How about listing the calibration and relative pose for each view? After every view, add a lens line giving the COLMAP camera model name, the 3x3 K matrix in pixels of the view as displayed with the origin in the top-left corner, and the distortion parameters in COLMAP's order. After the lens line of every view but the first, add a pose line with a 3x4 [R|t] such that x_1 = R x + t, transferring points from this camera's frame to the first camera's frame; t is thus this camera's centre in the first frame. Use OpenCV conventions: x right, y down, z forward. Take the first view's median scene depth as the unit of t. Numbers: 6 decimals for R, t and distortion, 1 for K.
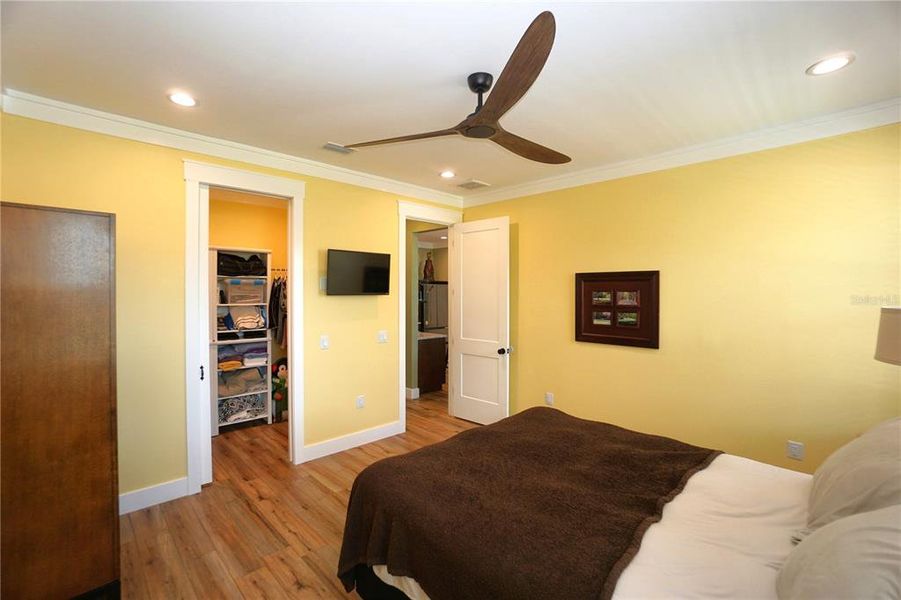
lens RADIAL K [[391.8, 0, 430.5], [0, 391.8, 299.4], [0, 0, 1]] dist [-0.047070, 0.000045]
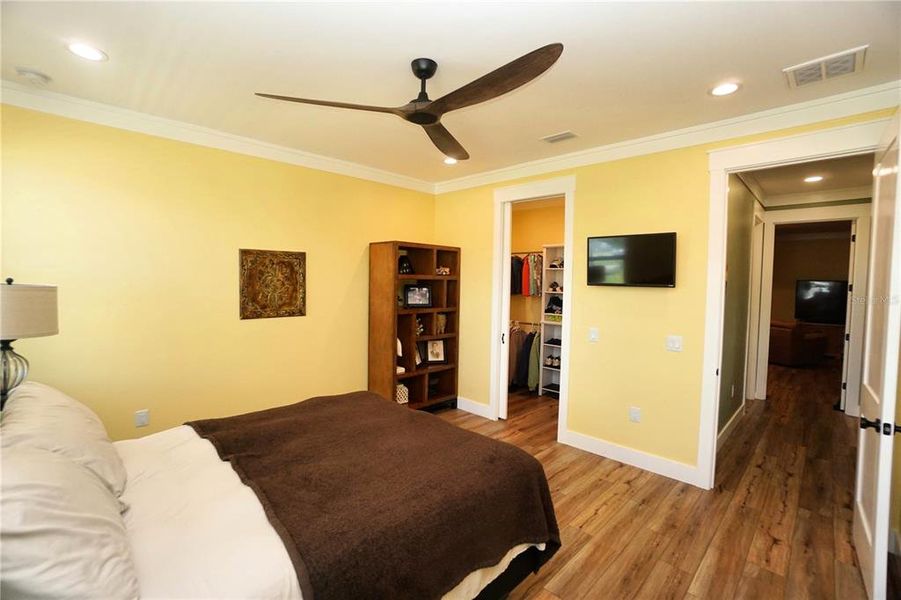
lens RADIAL K [[396.6, 0, 439.9], [0, 396.6, 297.3], [0, 0, 1]] dist [-0.065570, 0.023651]
pose [[0.026260, 0.039866, -0.998860, 0.667902], [-0.038515, 0.998503, 0.038839, -0.005162], [0.998913, 0.037451, 0.027756, 0.578528]]
